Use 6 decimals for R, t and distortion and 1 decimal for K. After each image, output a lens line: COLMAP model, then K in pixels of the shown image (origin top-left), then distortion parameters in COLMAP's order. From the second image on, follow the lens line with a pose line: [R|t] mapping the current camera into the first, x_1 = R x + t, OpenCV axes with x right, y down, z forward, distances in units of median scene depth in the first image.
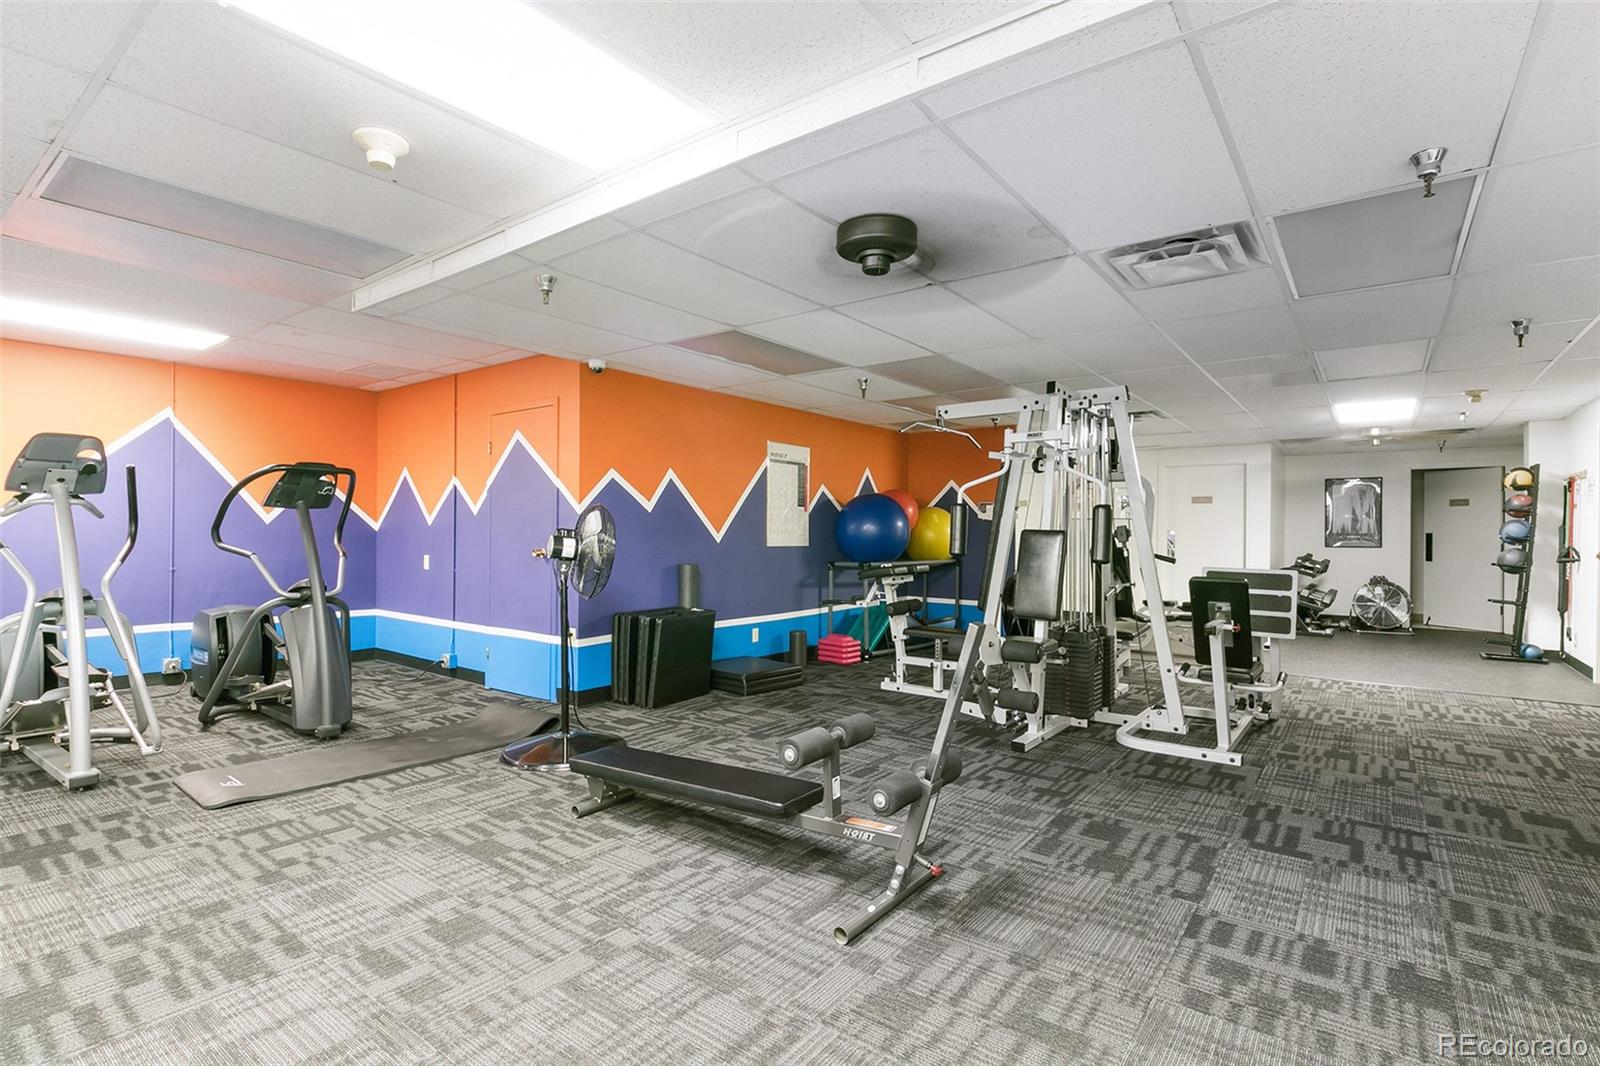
lens RADIAL K [[751.8, 0, 792.6], [0, 751.8, 533.6], [0, 0, 1]] dist [-0.004108, -0.000749]
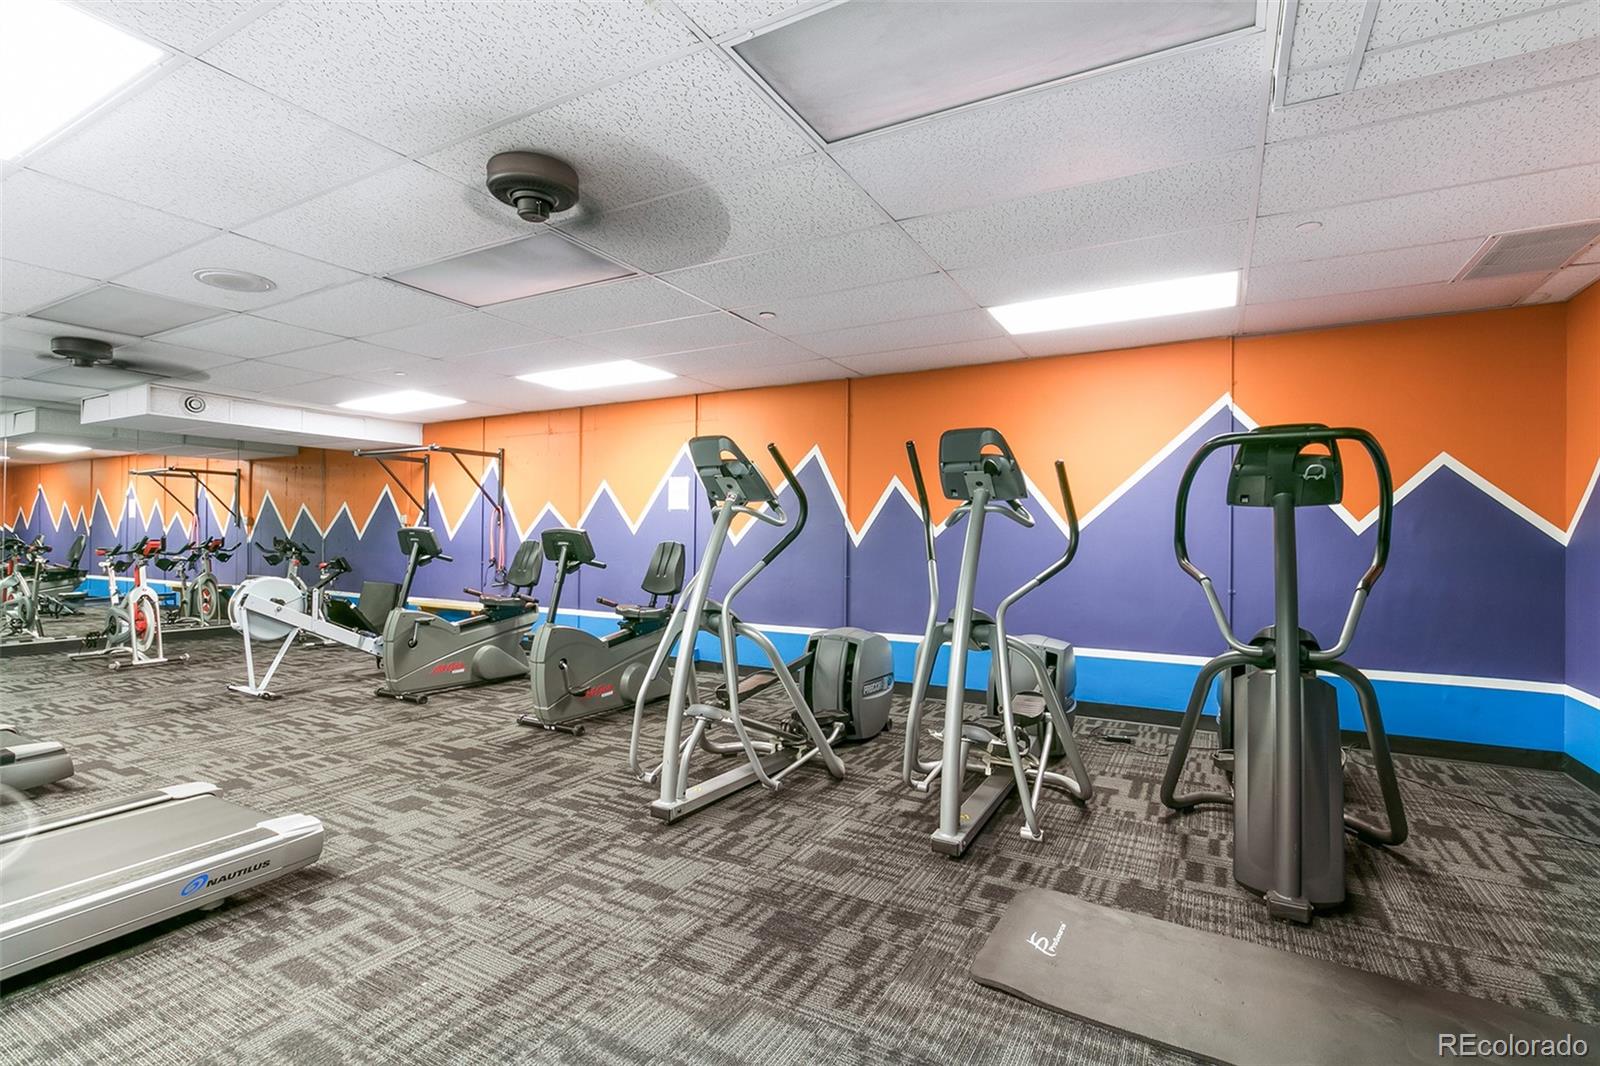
lens RADIAL K [[751.8, 0, 785.1], [0, 751.8, 532.5], [0, 0, 1]] dist [-0.004108, -0.000749]
pose [[0.134642, -0.014550, -0.990788, -0.147747], [-0.009821, 0.999823, -0.016017, 0.001984], [0.990846, 0.011887, 0.134475, 0.682907]]
